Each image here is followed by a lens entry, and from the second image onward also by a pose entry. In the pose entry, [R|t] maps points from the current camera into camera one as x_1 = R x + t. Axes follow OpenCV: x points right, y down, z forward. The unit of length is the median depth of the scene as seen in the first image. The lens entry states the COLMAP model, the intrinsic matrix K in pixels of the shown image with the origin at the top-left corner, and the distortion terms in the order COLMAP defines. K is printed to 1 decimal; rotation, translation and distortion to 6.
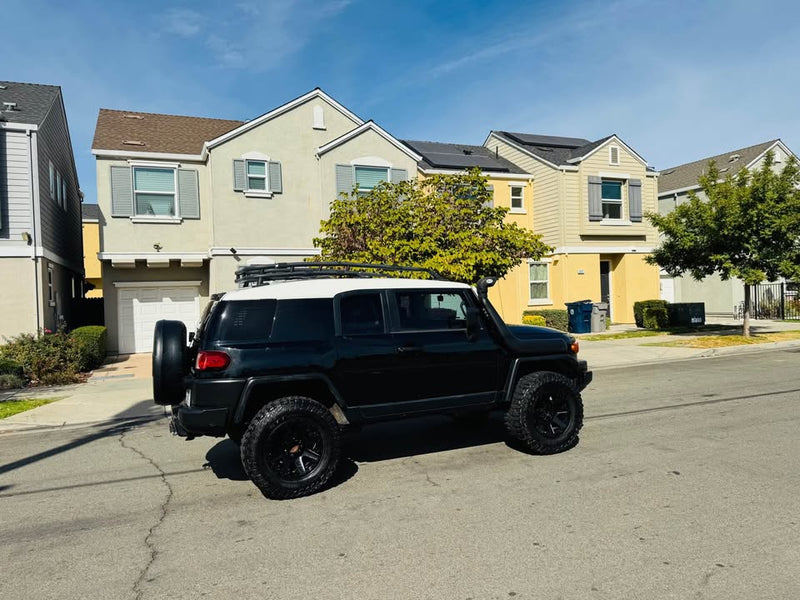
lens RADIAL K [[563.0, 0, 398.9], [0, 563.0, 305.2], [0, 0, 1]] dist [0.056679, -0.068891]
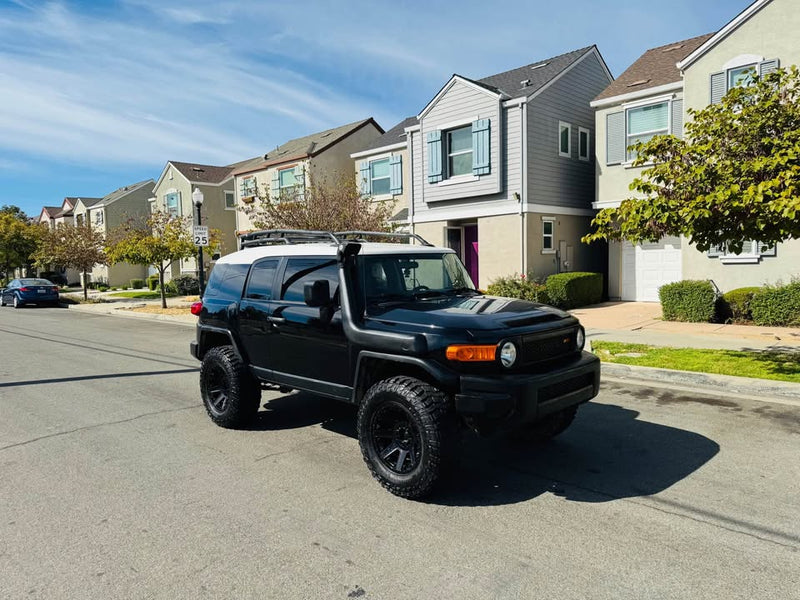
lens RADIAL K [[563.0, 0, 396.4], [0, 563.0, 302.1], [0, 0, 1]] dist [0.056679, -0.068891]
pose [[0.375283, 0.092398, -0.922293, 0.302825], [0.001203, 0.994970, 0.100169, -0.014595], [0.926909, -0.038701, 0.373284, 0.255218]]
